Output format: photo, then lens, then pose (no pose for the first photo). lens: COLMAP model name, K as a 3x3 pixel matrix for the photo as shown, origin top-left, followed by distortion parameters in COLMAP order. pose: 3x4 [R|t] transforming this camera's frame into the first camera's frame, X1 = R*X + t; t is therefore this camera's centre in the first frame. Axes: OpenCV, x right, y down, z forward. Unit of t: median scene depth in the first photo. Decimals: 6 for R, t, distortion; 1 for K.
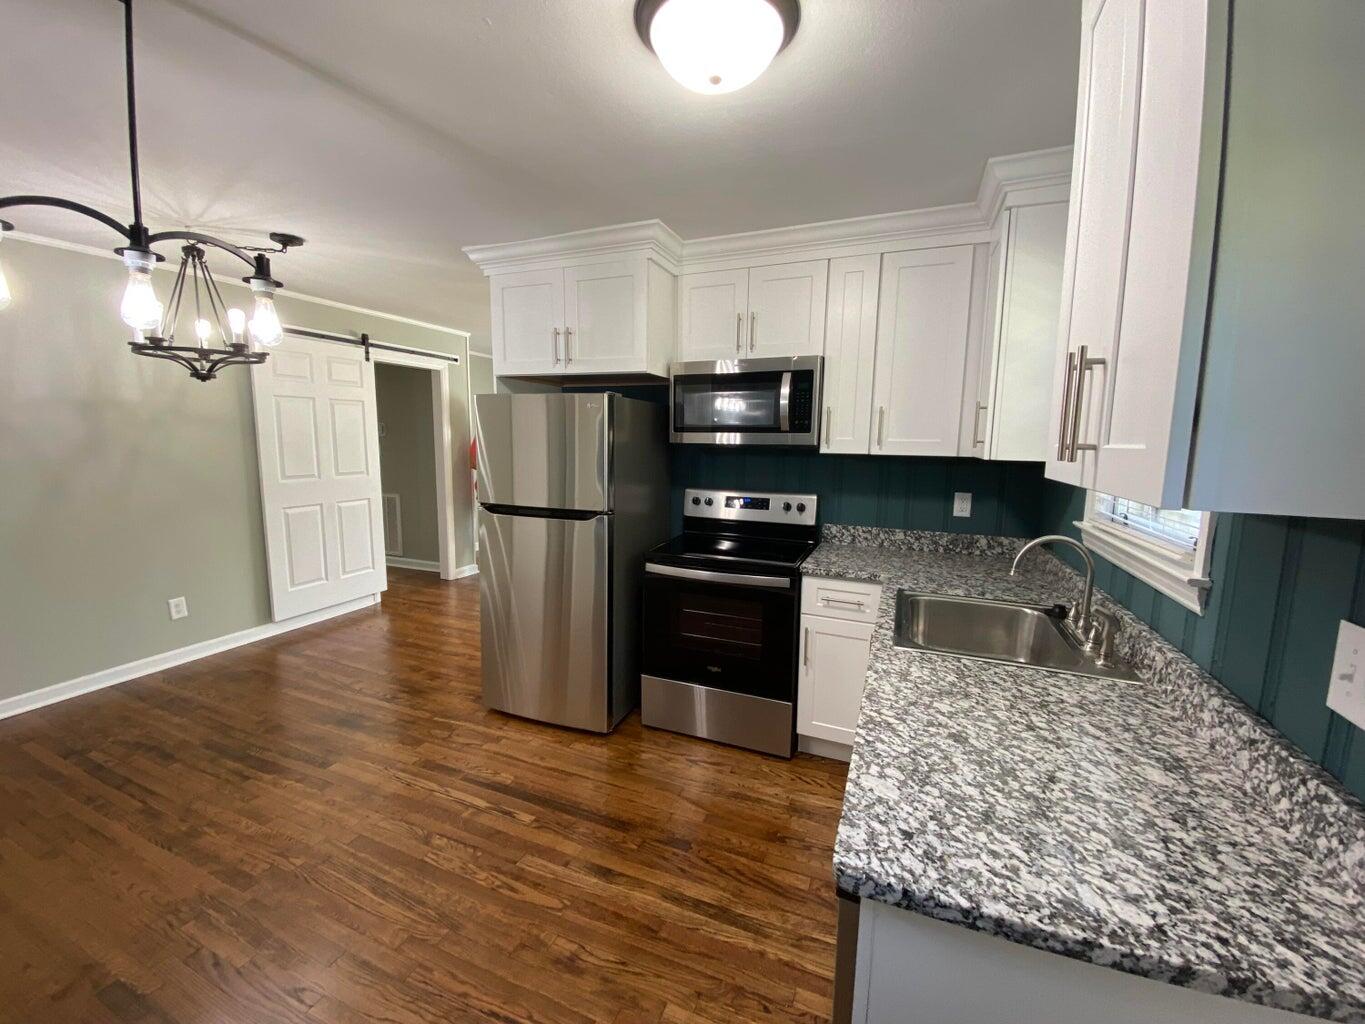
lens RADIAL K [[551.8, 0, 682.2], [0, 551.8, 507.5], [0, 0, 1]] dist [0.024246, -0.023938]
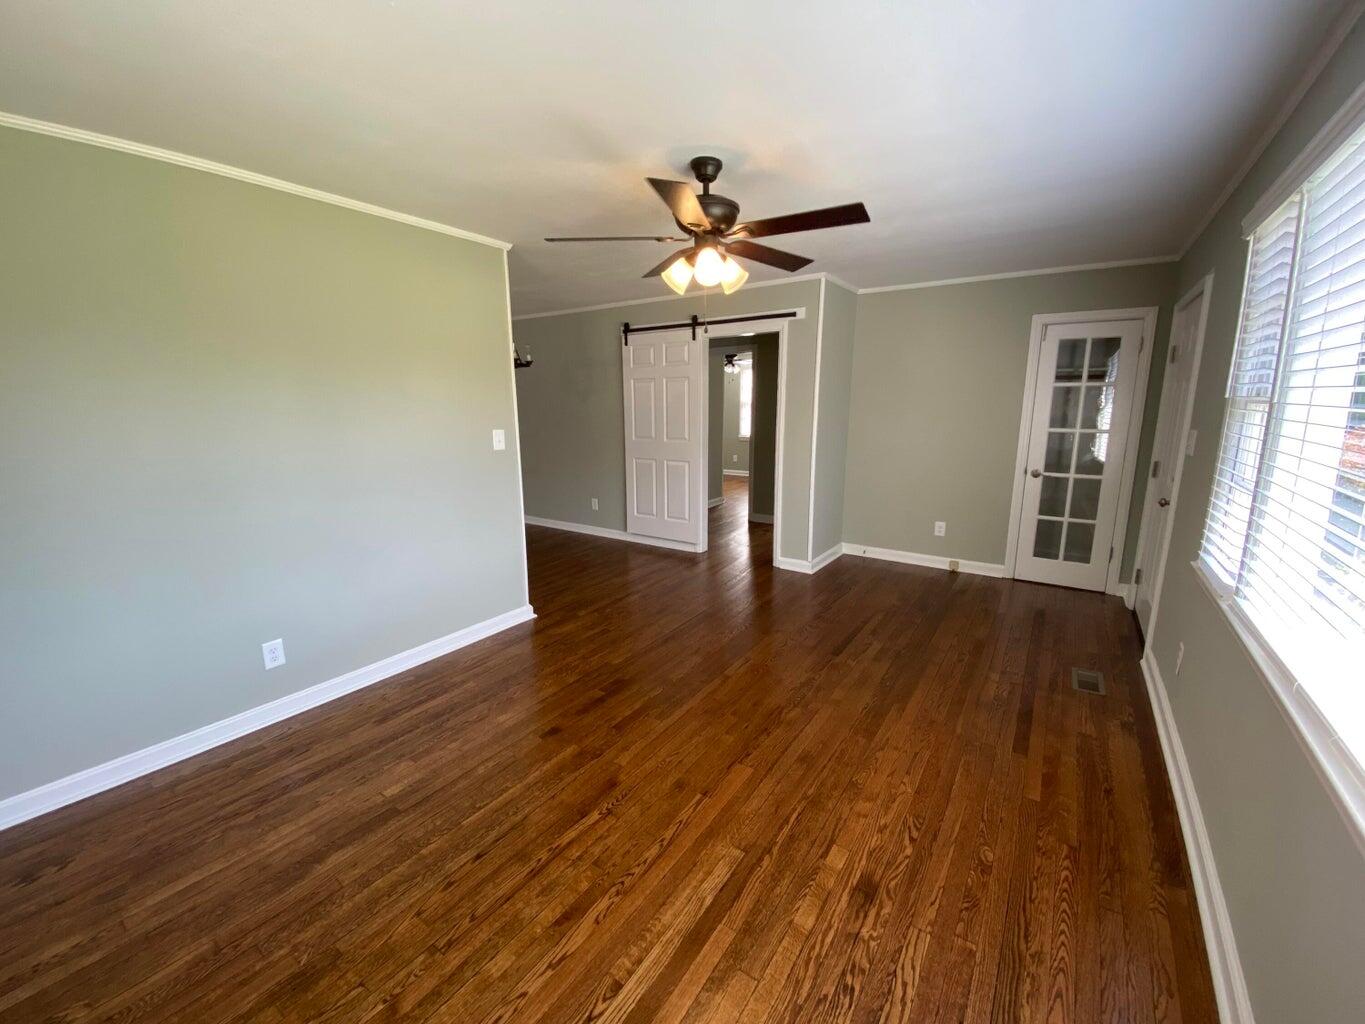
lens RADIAL K [[551.8, 0, 682.2], [0, 551.8, 507.5], [0, 0, 1]] dist [0.024246, -0.023938]
pose [[-0.215638, 0.179267, -0.959877, 1.017174], [-0.124190, 0.969986, 0.209055, -0.295087], [0.968544, 0.164287, -0.186903, 2.228636]]
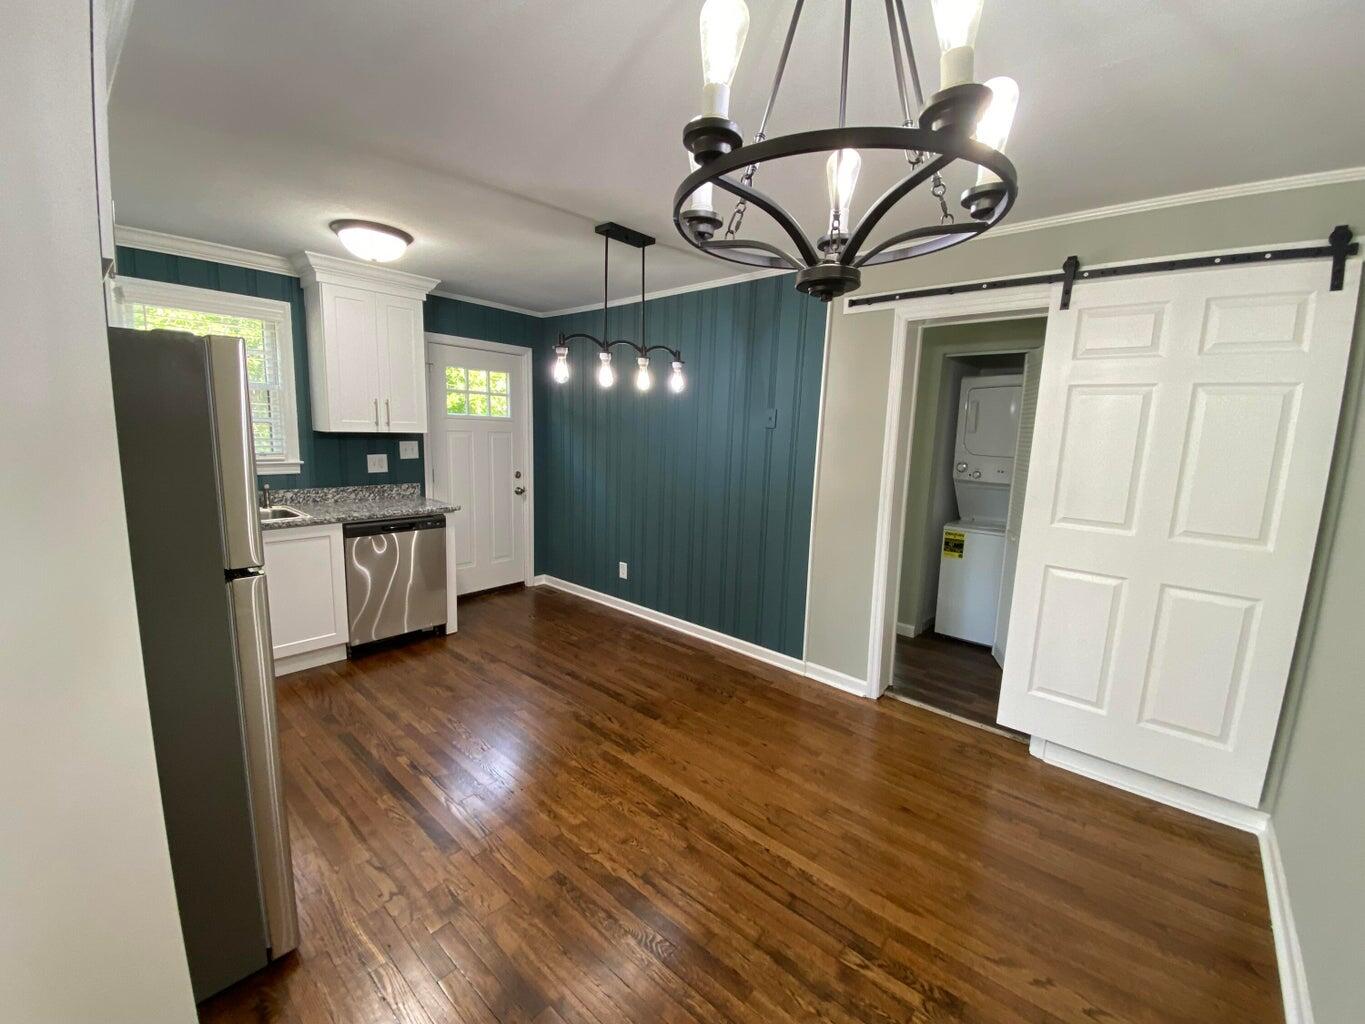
lens RADIAL K [[551.8, 0, 682.2], [0, 551.8, 507.5], [0, 0, 1]] dist [0.024246, -0.023938]
pose [[-0.944386, -0.090303, 0.316197, -0.983915], [-0.002105, 0.963196, 0.268793, -0.216213], [-0.328833, 0.253179, -0.909818, 1.485400]]
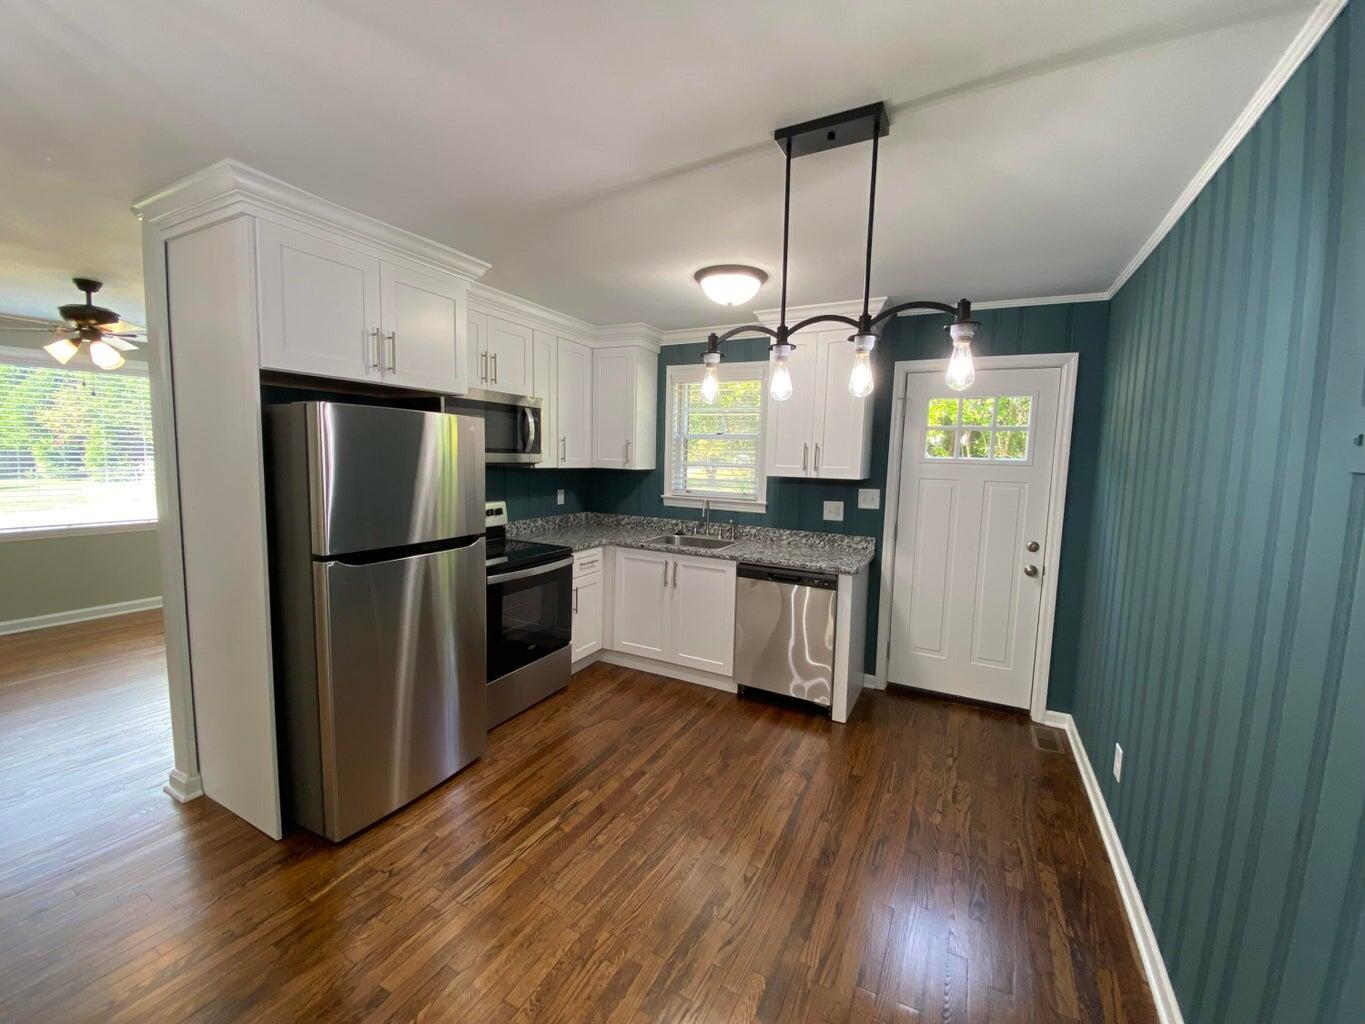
lens RADIAL K [[551.8, 0, 682.2], [0, 551.8, 507.5], [0, 0, 1]] dist [0.024246, -0.023938]
pose [[0.089530, -0.106091, 0.990318, -1.155167], [0.102874, 0.989978, 0.096754, -0.102854], [-0.990657, 0.093216, 0.099547, 0.546399]]
